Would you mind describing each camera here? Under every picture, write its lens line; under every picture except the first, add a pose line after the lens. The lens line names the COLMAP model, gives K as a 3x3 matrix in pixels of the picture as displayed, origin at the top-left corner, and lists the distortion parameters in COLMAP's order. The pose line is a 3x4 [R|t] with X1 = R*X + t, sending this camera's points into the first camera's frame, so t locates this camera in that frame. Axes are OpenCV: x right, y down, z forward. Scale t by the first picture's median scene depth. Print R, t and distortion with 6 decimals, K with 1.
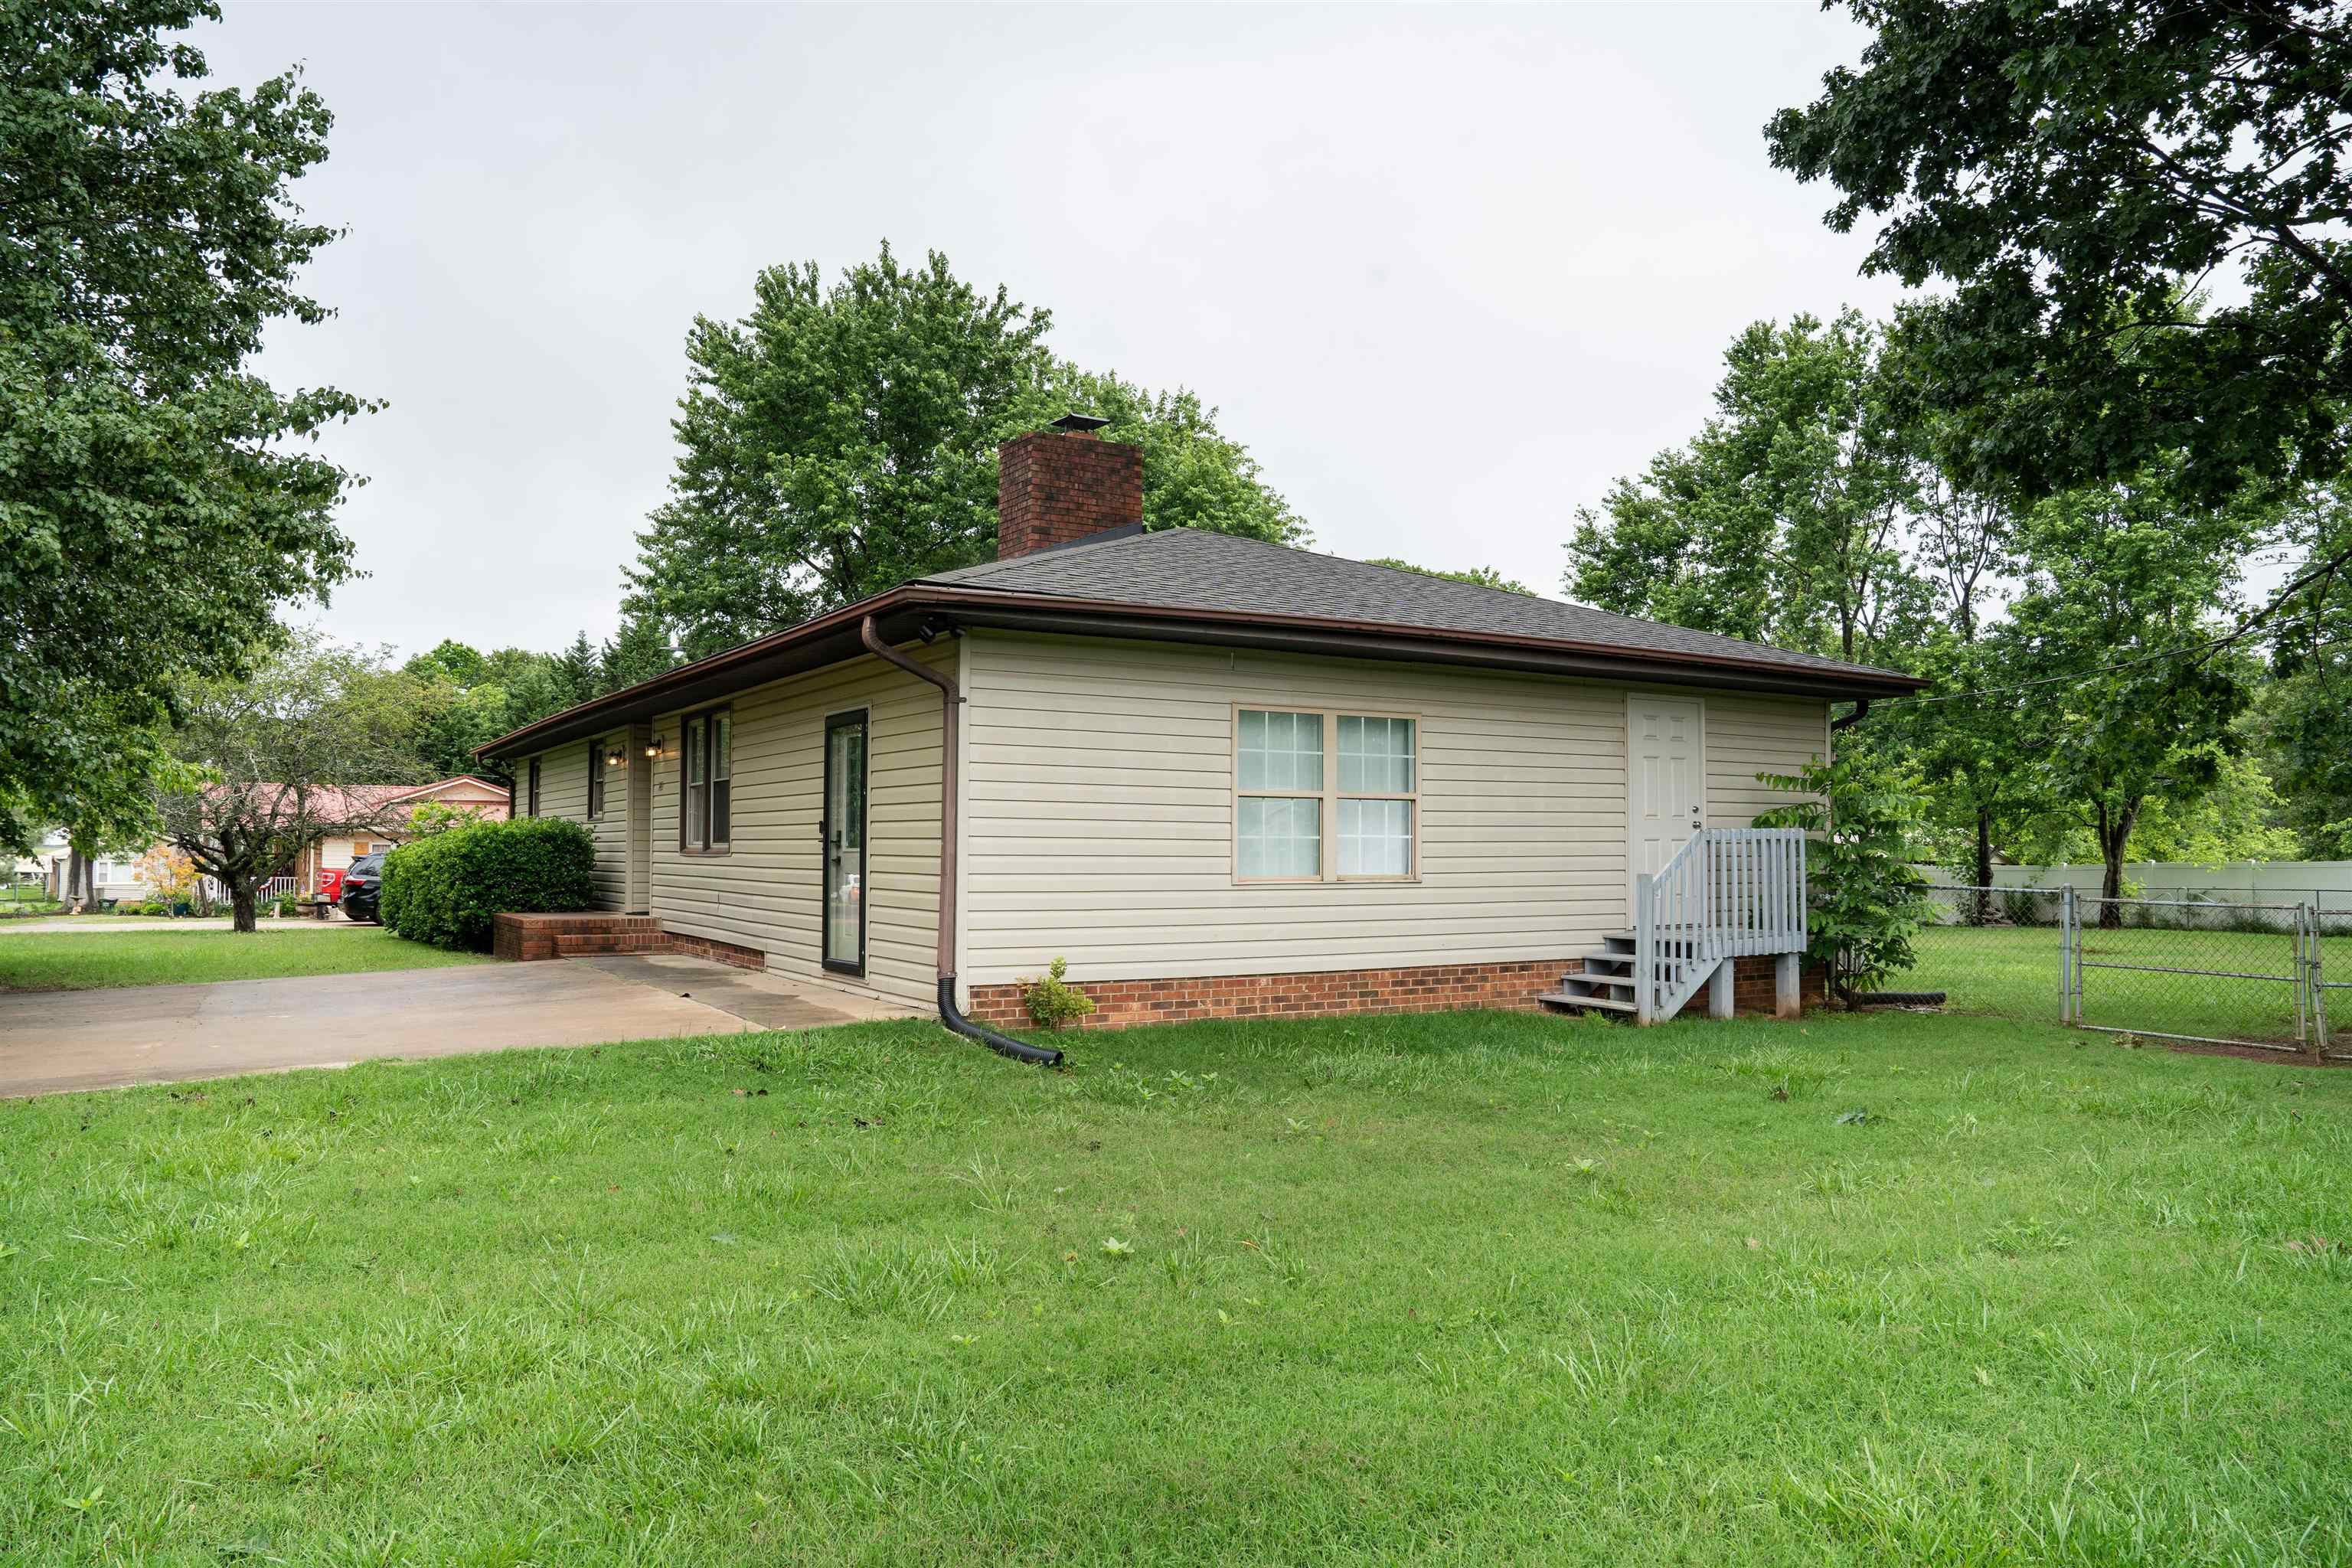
lens RADIAL K [[1605.4, 0, 1205.9], [0, 1605.4, 796.9], [0, 0, 1]] dist [-0.122573, 0.081465]
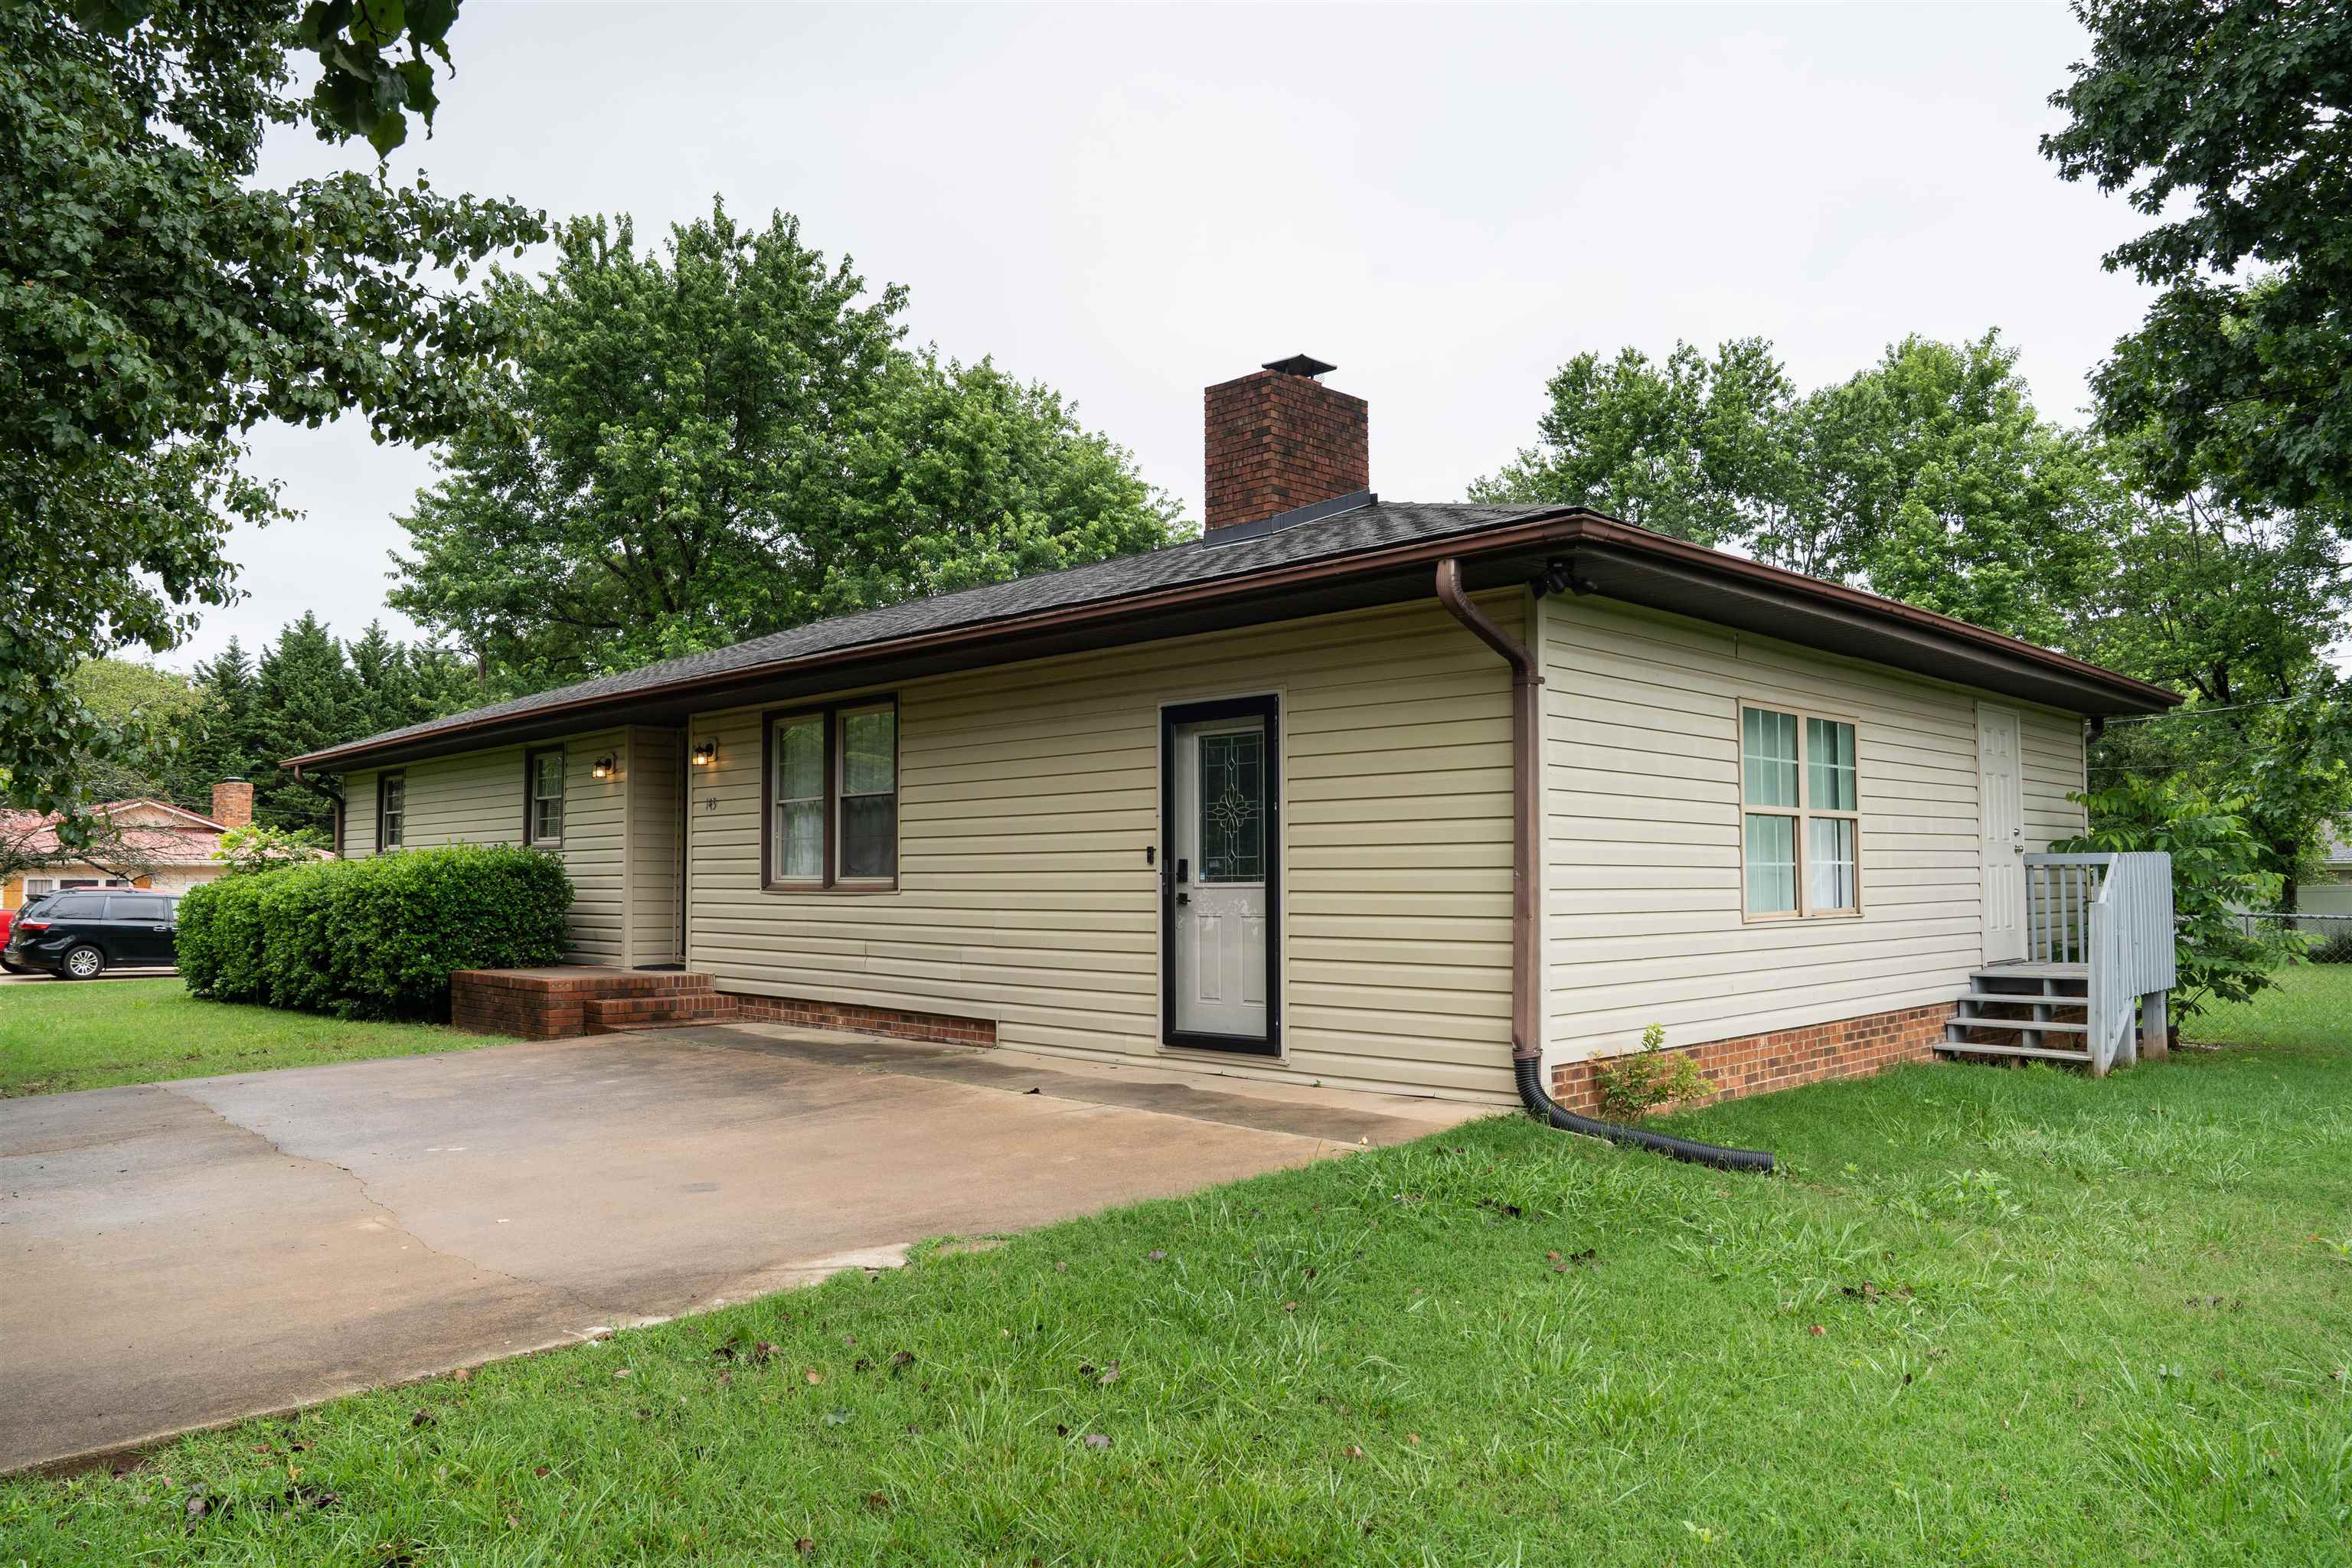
lens RADIAL K [[1605.4, 0, 1205.9], [0, 1605.4, 796.9], [0, 0, 1]] dist [-0.122573, 0.081465]
pose [[0.974602, 0.005917, 0.223865, -0.270054], [-0.001432, 0.999795, -0.020188, 0.004936], [-0.223939, 0.019354, 0.974411, 0.181103]]
